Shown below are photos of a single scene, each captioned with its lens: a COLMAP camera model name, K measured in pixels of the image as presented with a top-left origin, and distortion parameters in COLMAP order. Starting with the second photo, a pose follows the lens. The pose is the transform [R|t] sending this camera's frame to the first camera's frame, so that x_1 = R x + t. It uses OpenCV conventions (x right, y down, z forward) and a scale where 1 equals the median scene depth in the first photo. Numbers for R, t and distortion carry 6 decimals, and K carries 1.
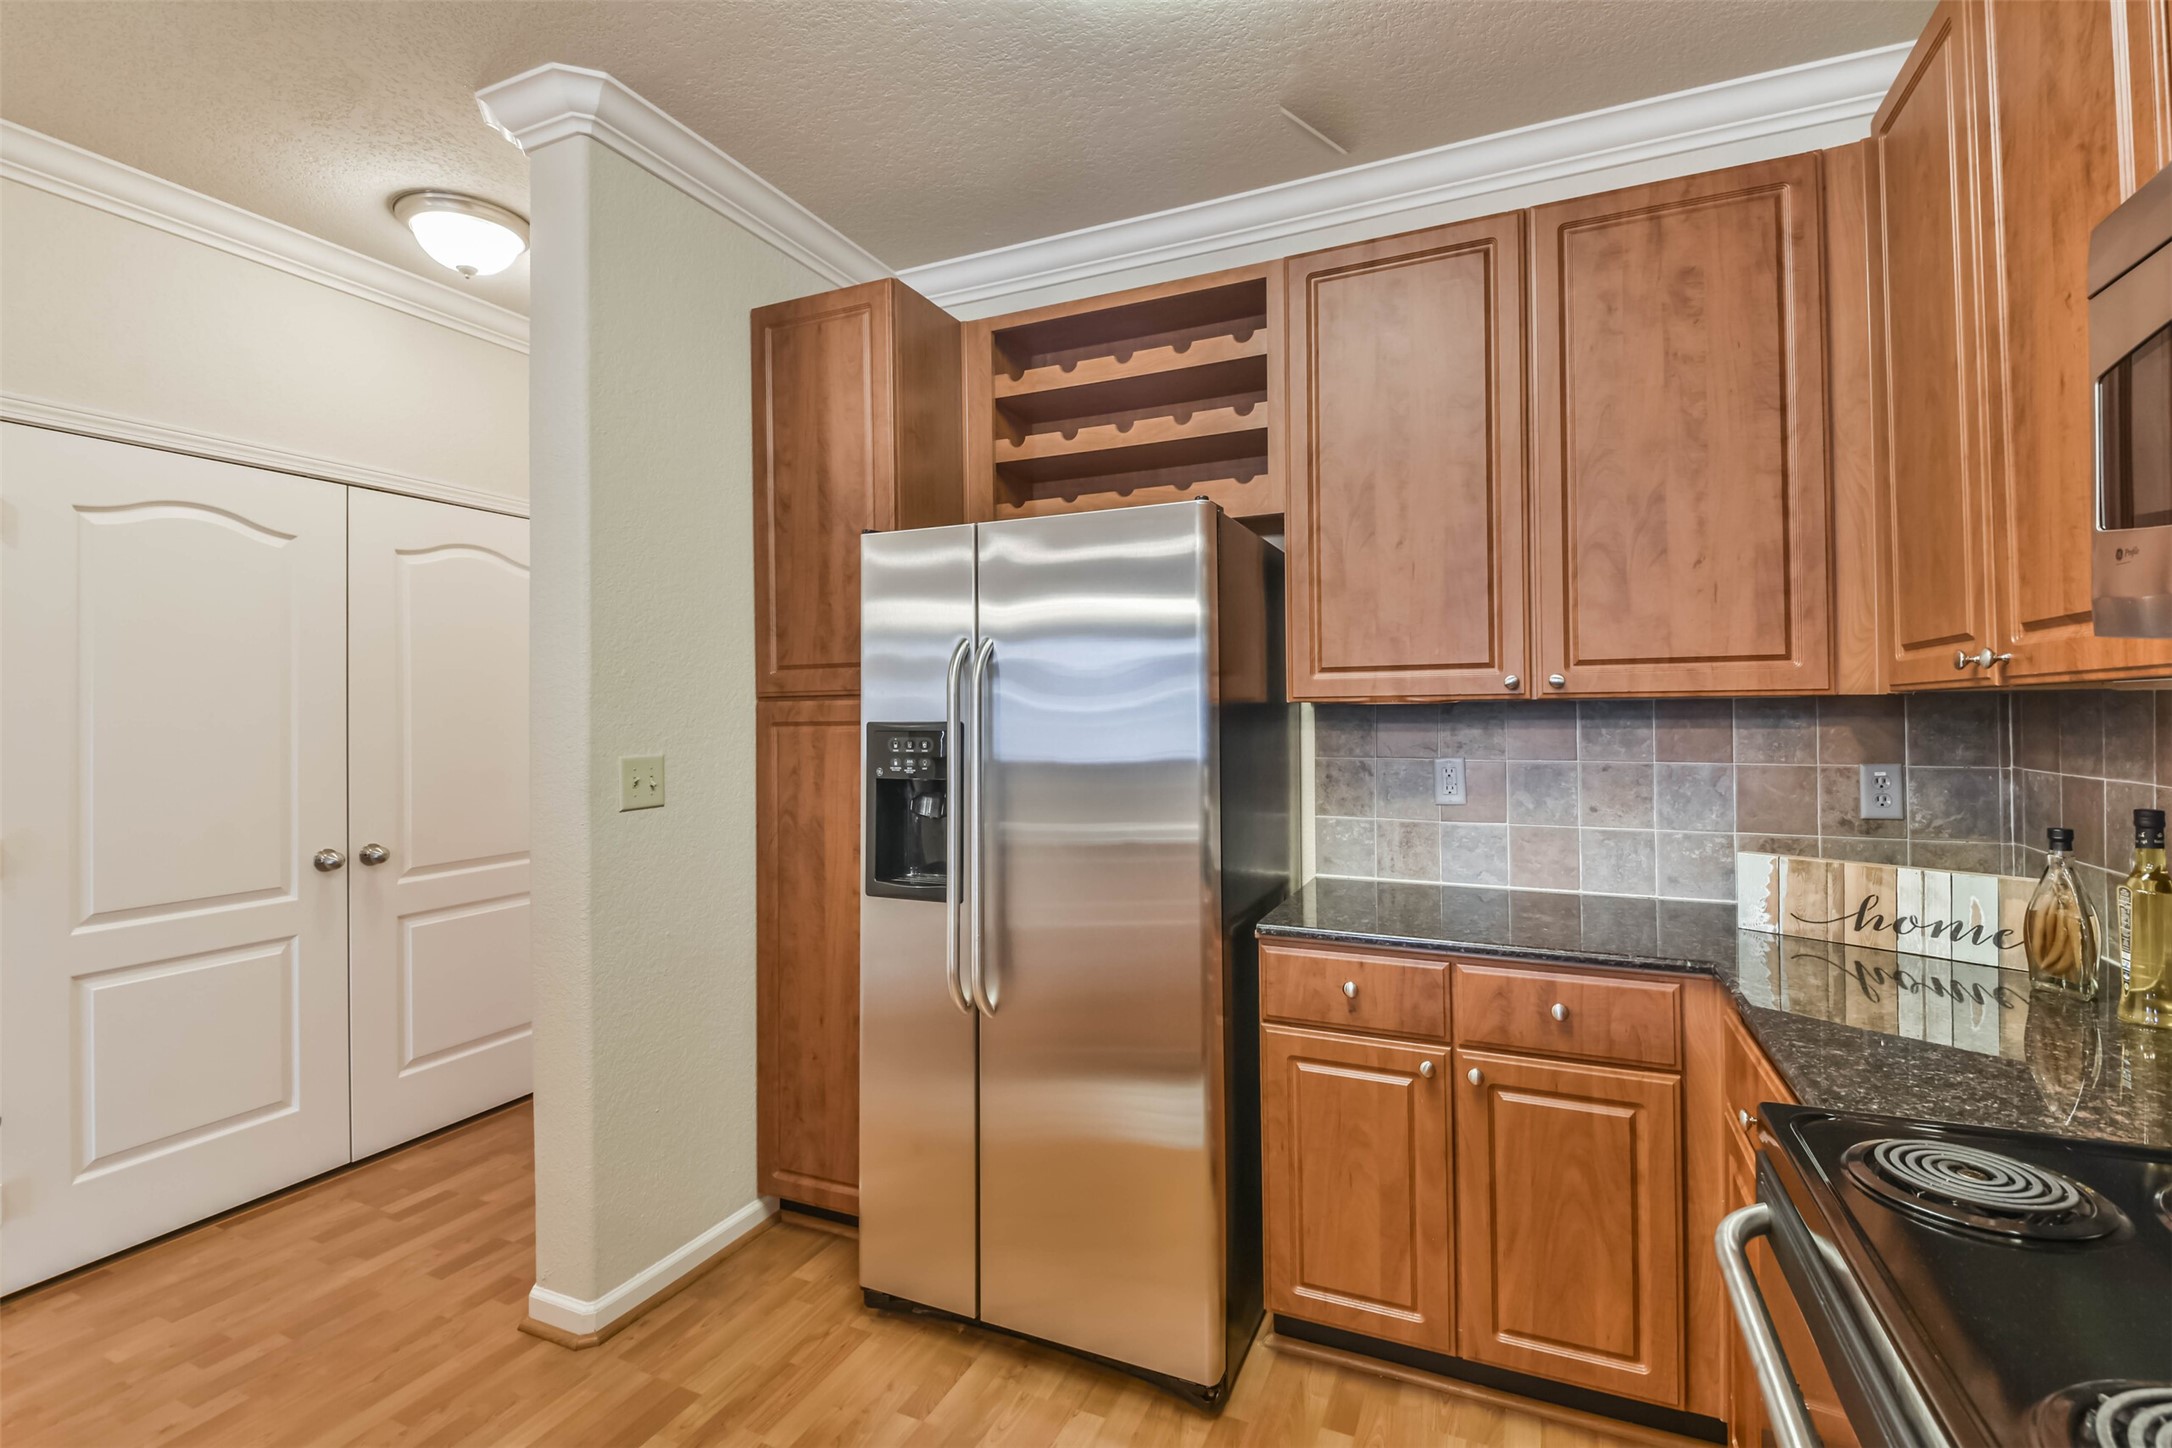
lens RADIAL K [[973.7, 0, 1091.6], [0, 973.7, 700.1], [0, 0, 1]] dist [0.032681, -0.028195]
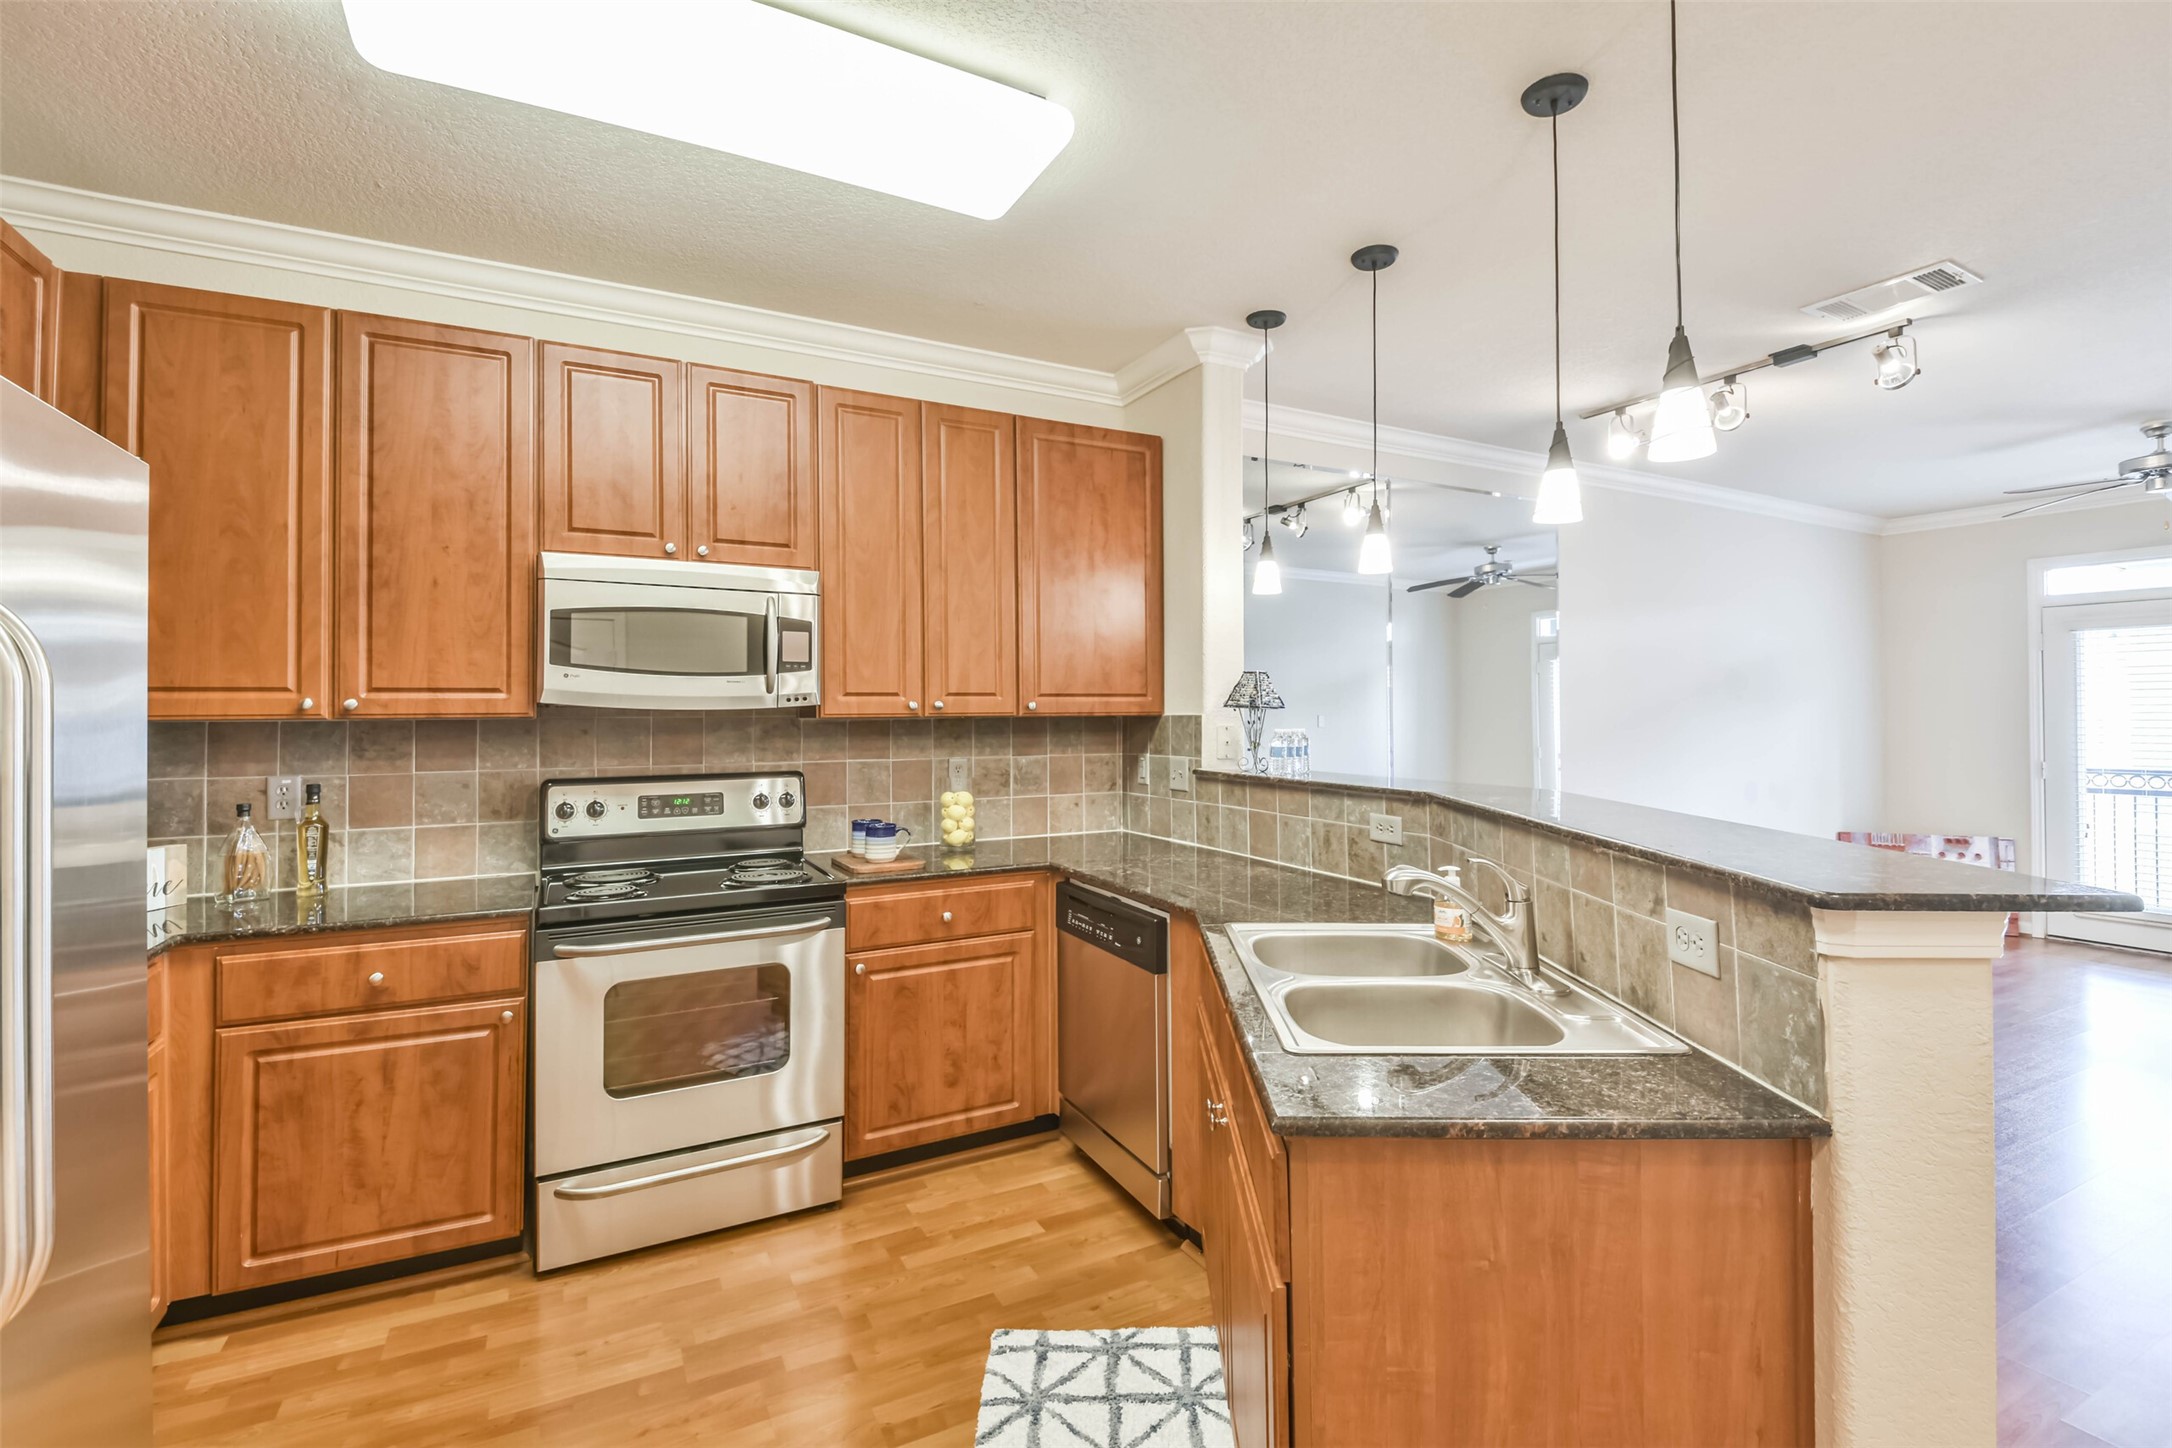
lens RADIAL K [[973.7, 0, 1091.6], [0, 973.7, 700.1], [0, 0, 1]] dist [0.032681, -0.028195]
pose [[-0.784442, 0.022860, 0.619780, -0.911197], [0.006339, 0.999564, -0.028845, 0.007822], [-0.620169, -0.018698, -0.784245, 1.075710]]
